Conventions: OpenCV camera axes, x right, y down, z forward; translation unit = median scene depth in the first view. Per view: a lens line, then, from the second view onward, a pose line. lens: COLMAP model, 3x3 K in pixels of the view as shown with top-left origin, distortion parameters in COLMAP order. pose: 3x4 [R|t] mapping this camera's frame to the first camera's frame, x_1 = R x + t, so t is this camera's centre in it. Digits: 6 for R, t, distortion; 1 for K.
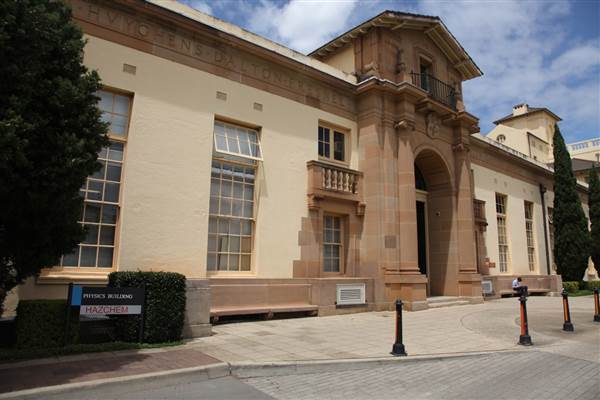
lens RADIAL K [[406.7, 0, 299.4], [0, 406.7, 197.0], [0, 0, 1]] dist [-0.126059, 0.071837]
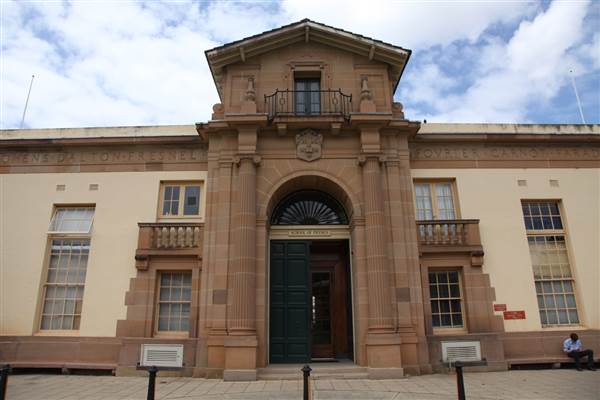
lens RADIAL K [[401.4, 0, 296.1], [0, 401.4, 198.9], [0, 0, 1]] dist [-0.124632, 0.065228]
pose [[0.778075, -0.209132, -0.592336, 0.882534], [0.130681, 0.976213, -0.173006, 0.072444], [0.614427, 0.057204, 0.786897, 0.402852]]
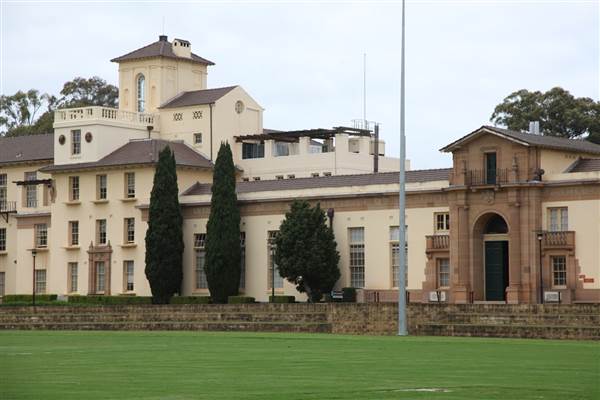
lens RADIAL K [[1703.3, 0, 300.0], [0, 1703.3, 200.0], [0, 0, 1]] dist [0.686242, 0.042015]
pose [[0.192068, -0.077576, -0.978311, 8.076680], [0.176511, 0.983345, -0.043322, -0.000252], [0.965377, -0.164362, 0.202562, -1.340357]]
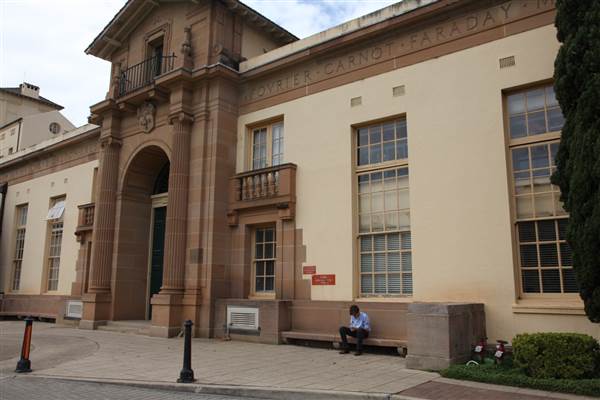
lens RADIAL K [[494.5, 0, 300.0], [0, 494.5, 200.0], [0, 0, 1]] dist [-0.064827, 0.088366]
pose [[0.226330, -0.190548, -0.955231, 1.559969], [0.170108, 0.973340, -0.153856, 0.234773], [0.959082, -0.127670, 0.252710, 1.174036]]
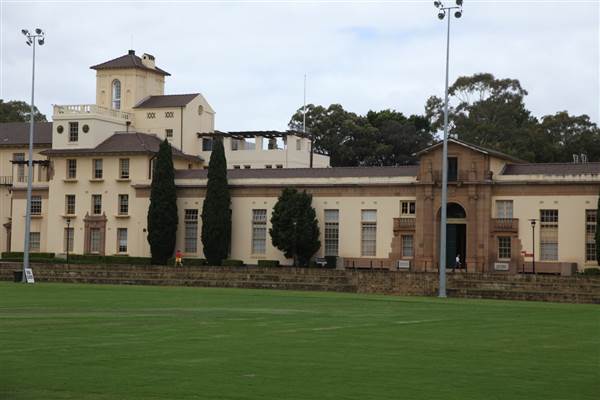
lens RADIAL K [[1251.7, 0, 300.0], [0, 1251.7, 200.0], [0, 0, 1]] dist [0.394412, -0.015785]
pose [[0.419918, -0.049438, -0.906215, 7.076349], [0.145758, 0.989227, 0.013574, -0.391711], [0.895781, -0.137788, 0.422600, -3.011104]]
